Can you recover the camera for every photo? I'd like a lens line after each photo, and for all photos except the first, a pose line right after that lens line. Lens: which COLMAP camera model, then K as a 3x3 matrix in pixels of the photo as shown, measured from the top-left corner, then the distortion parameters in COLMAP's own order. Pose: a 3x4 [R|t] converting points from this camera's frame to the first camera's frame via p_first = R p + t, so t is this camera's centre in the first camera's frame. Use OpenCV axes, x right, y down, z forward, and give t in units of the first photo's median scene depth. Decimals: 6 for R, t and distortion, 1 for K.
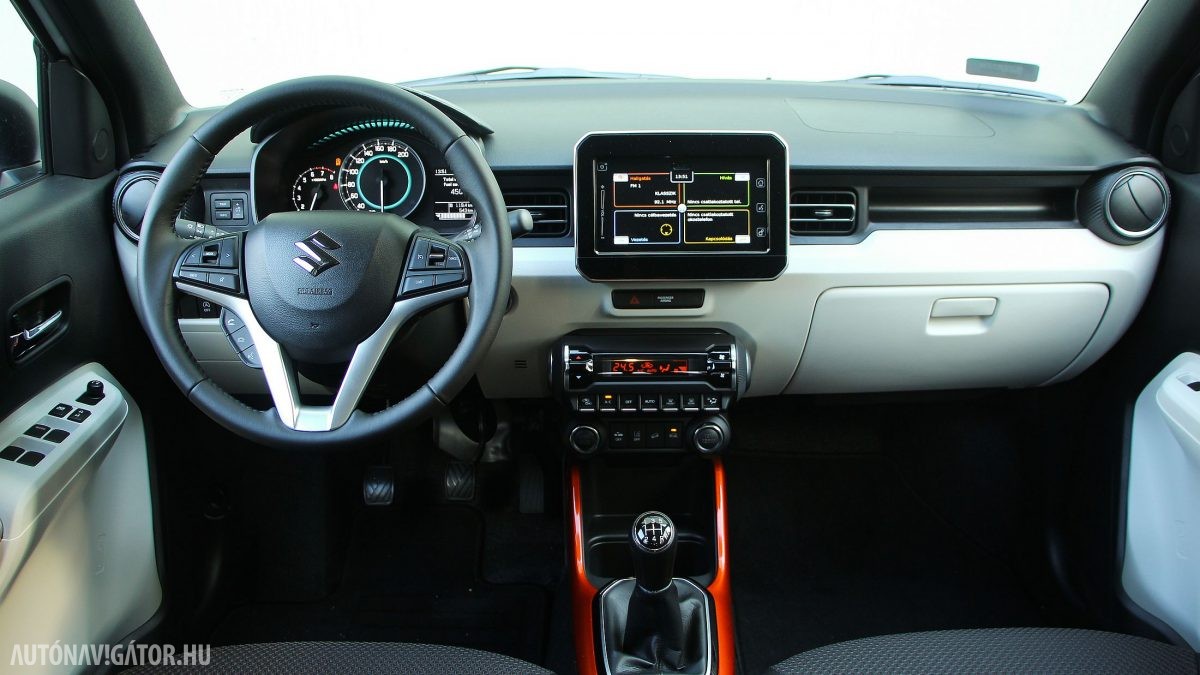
lens RADIAL K [[995.4, 0, 603.2], [0, 995.4, 341.8], [0, 0, 1]] dist [-0.074032, -0.000992]
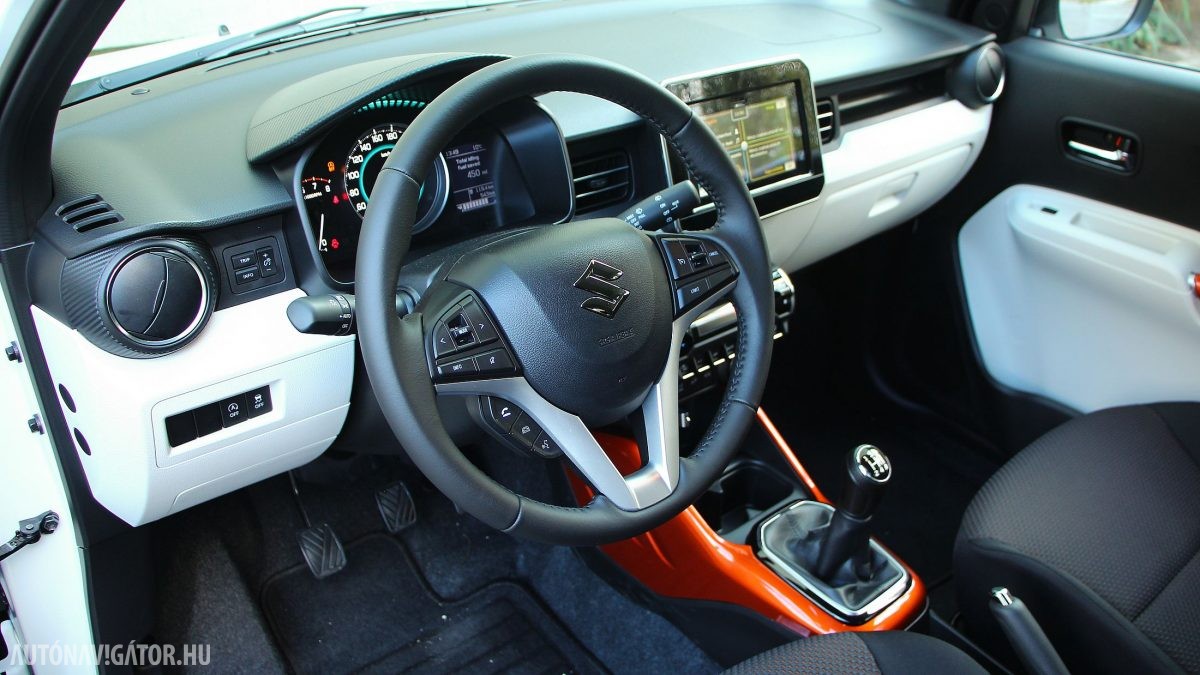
lens RADIAL K [[995.4, 0, 601.0], [0, 995.4, 341.1], [0, 0, 1]] dist [-0.074032, -0.000992]
pose [[0.765269, -0.296221, 0.571504, -0.610743], [0.221605, 0.954792, 0.198148, -0.168294], [-0.604363, -0.024988, 0.796317, 0.299166]]
